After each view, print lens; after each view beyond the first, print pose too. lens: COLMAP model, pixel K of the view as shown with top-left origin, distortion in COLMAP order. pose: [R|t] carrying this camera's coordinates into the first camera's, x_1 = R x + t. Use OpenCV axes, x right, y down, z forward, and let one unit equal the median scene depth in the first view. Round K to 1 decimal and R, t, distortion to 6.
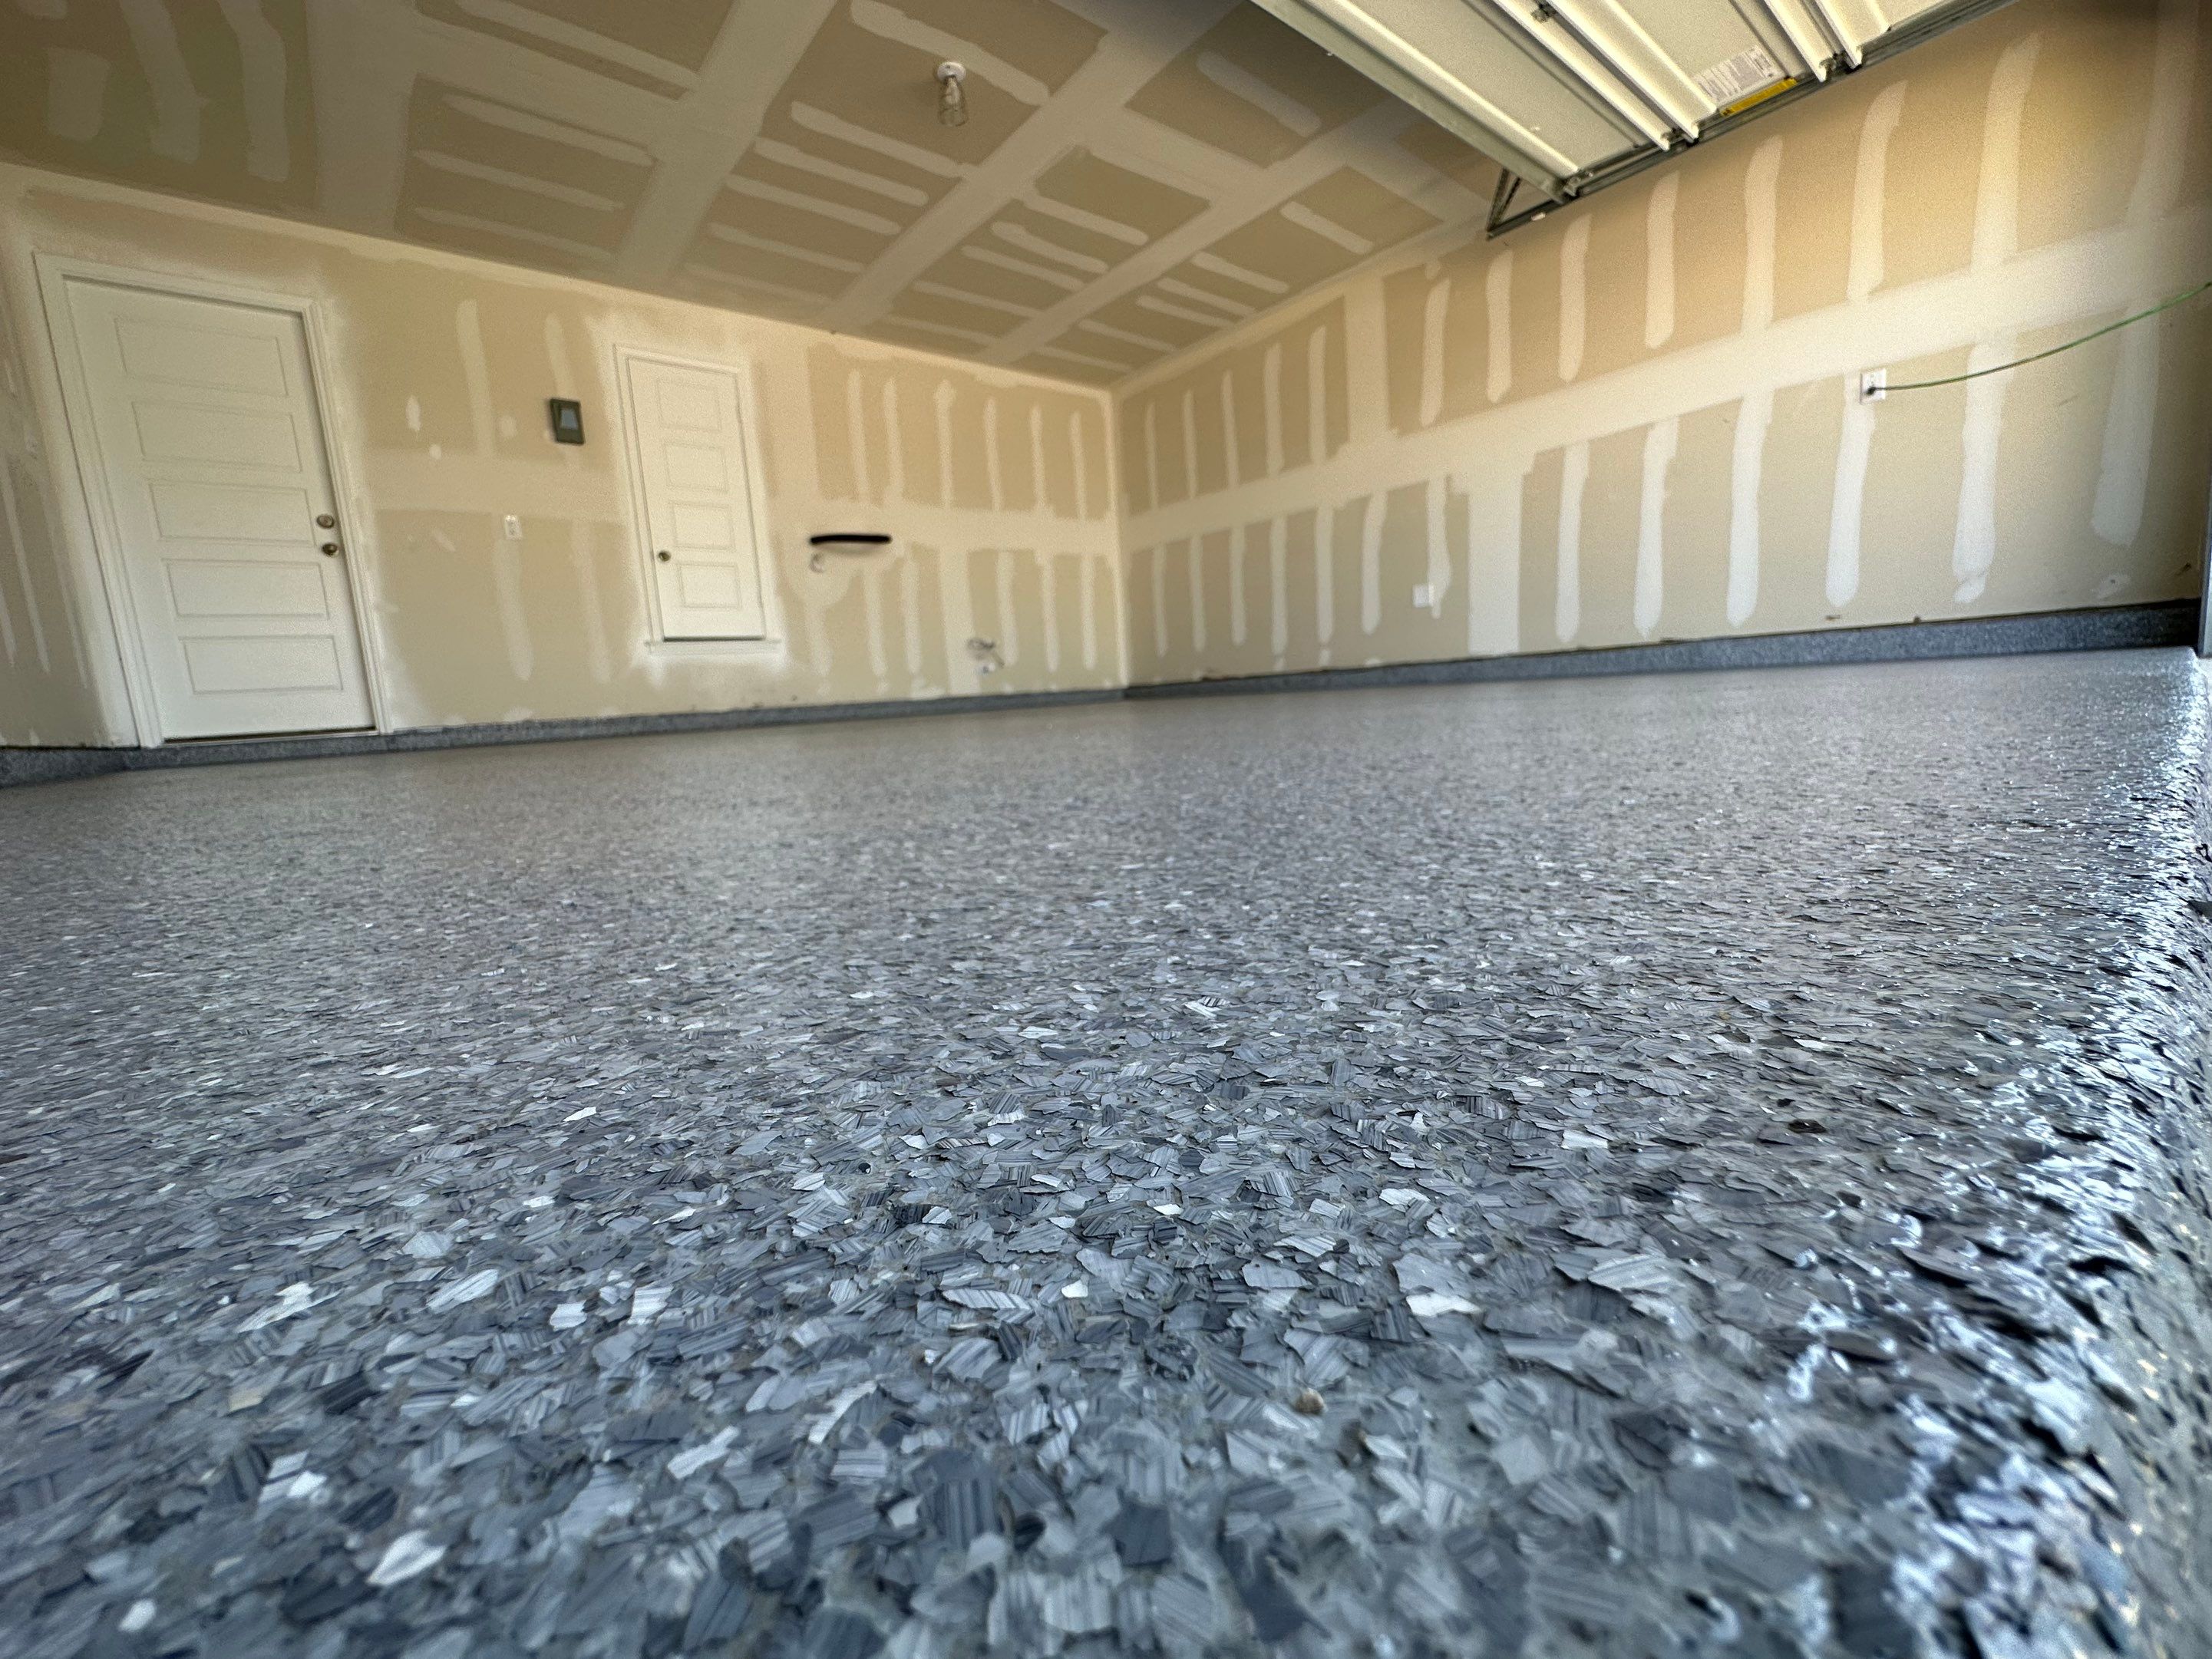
lens RADIAL K [[899.8, 0, 1103.9], [0, 899.8, 829.4], [0, 0, 1]] dist [-0.008501, 0.001139]
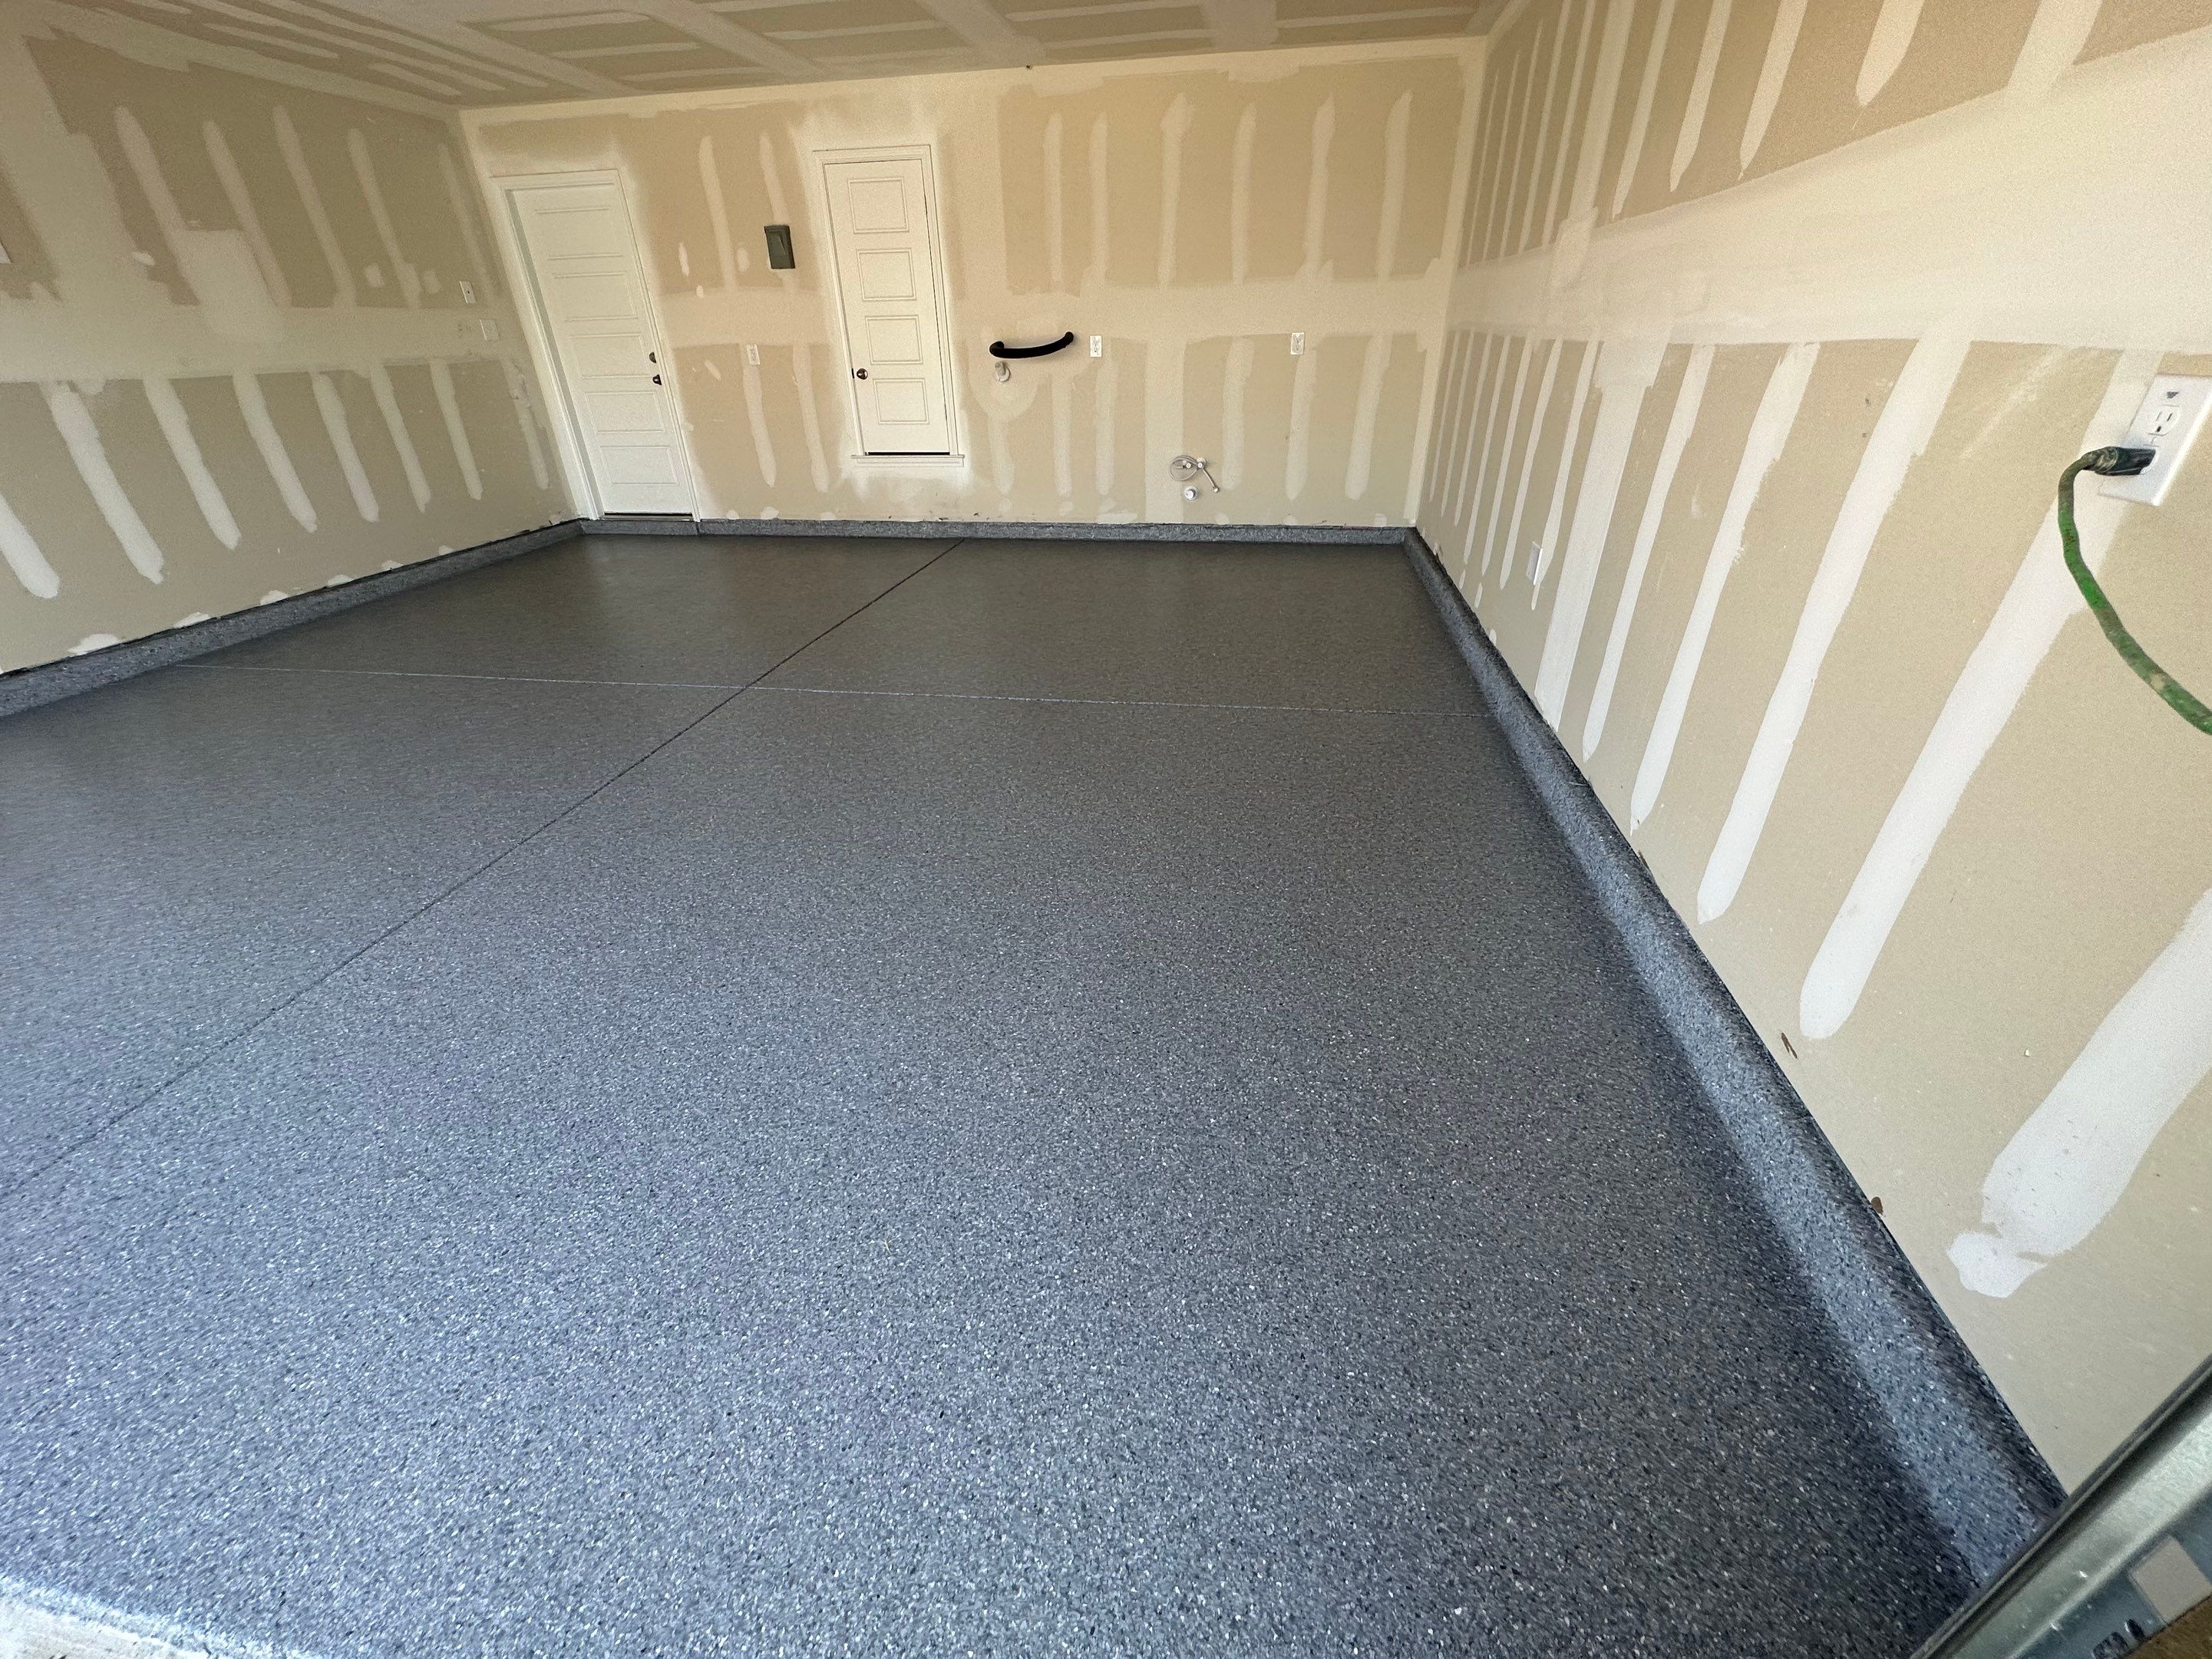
lens RADIAL K [[882.6, 0, 1104.8], [0, 882.6, 831.5], [0, 0, 1]] dist [-0.003382, 0.000840]
pose [[0.647640, 0.422287, -0.634221, 0.694025], [-0.131739, 0.881893, 0.452669, -0.375937], [0.750471, -0.209615, 0.626781, 0.477341]]
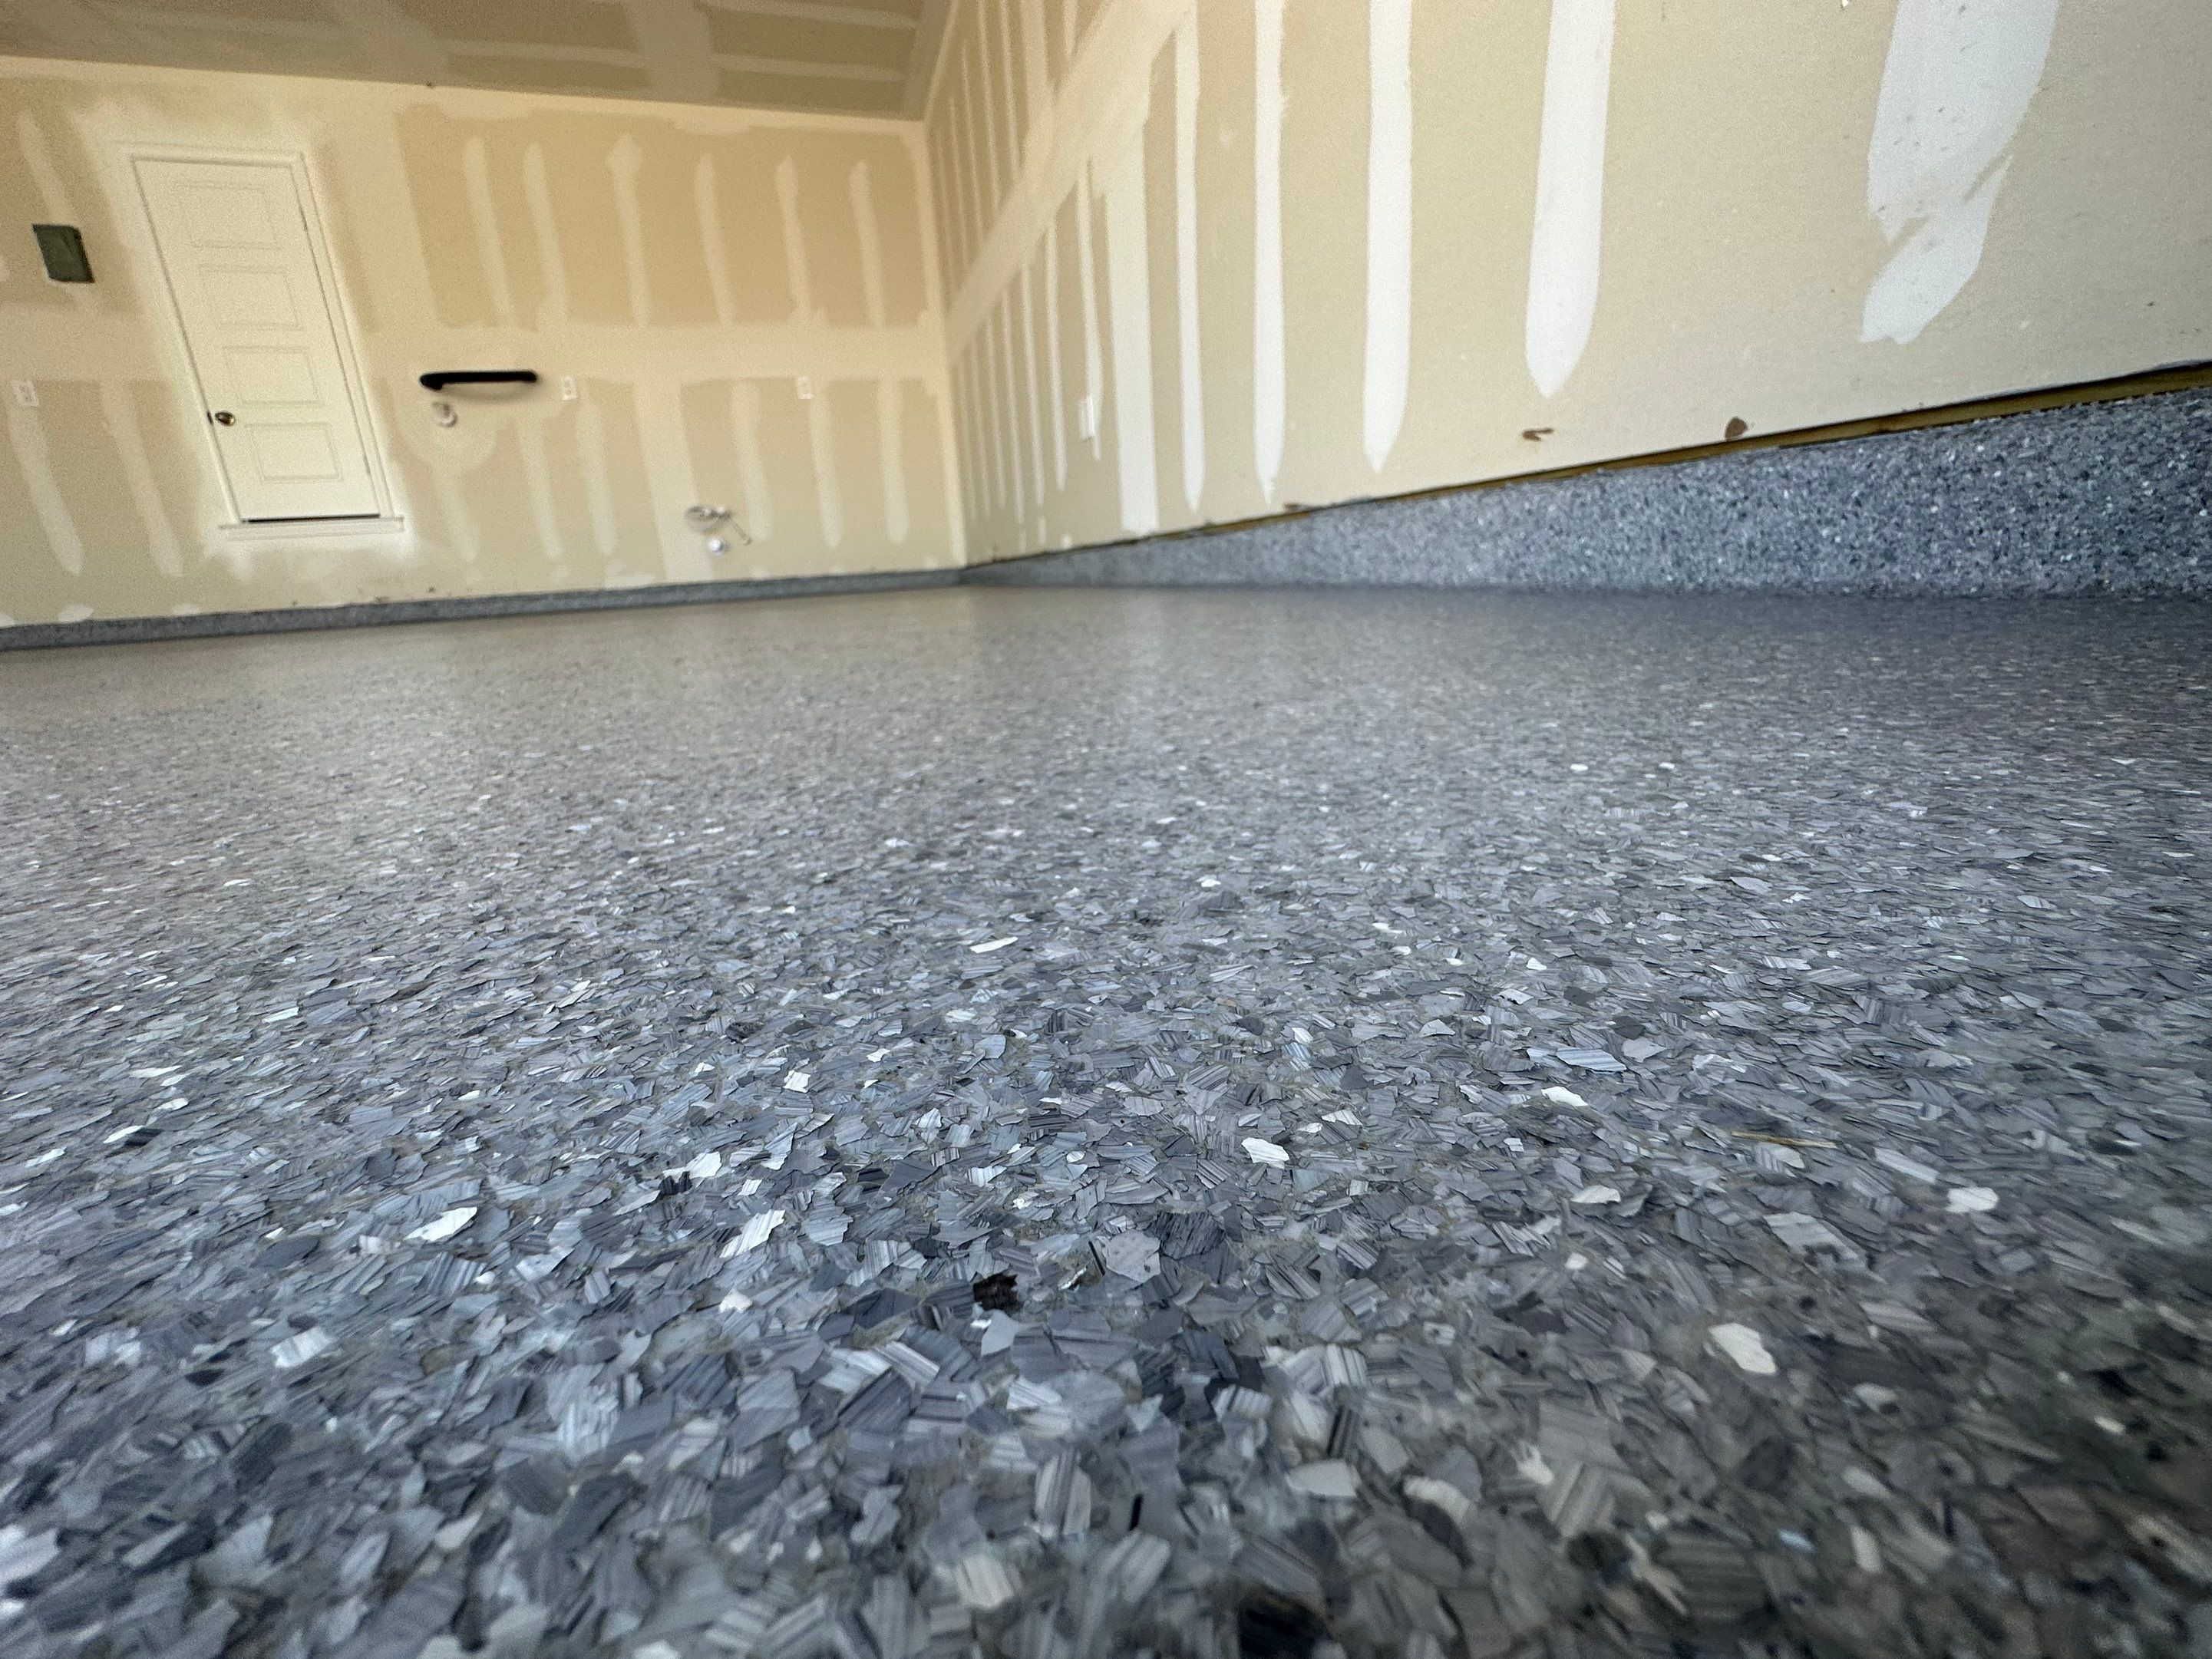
lens RADIAL K [[899.8, 0, 1103.9], [0, 899.8, 829.4], [0, 0, 1]] dist [-0.008501, 0.001139]
pose [[0.926386, 0.112944, -0.359238, 0.675492], [-0.054096, 0.983982, 0.169861, -0.126005], [0.372669, -0.137924, 0.917657, 0.546042]]
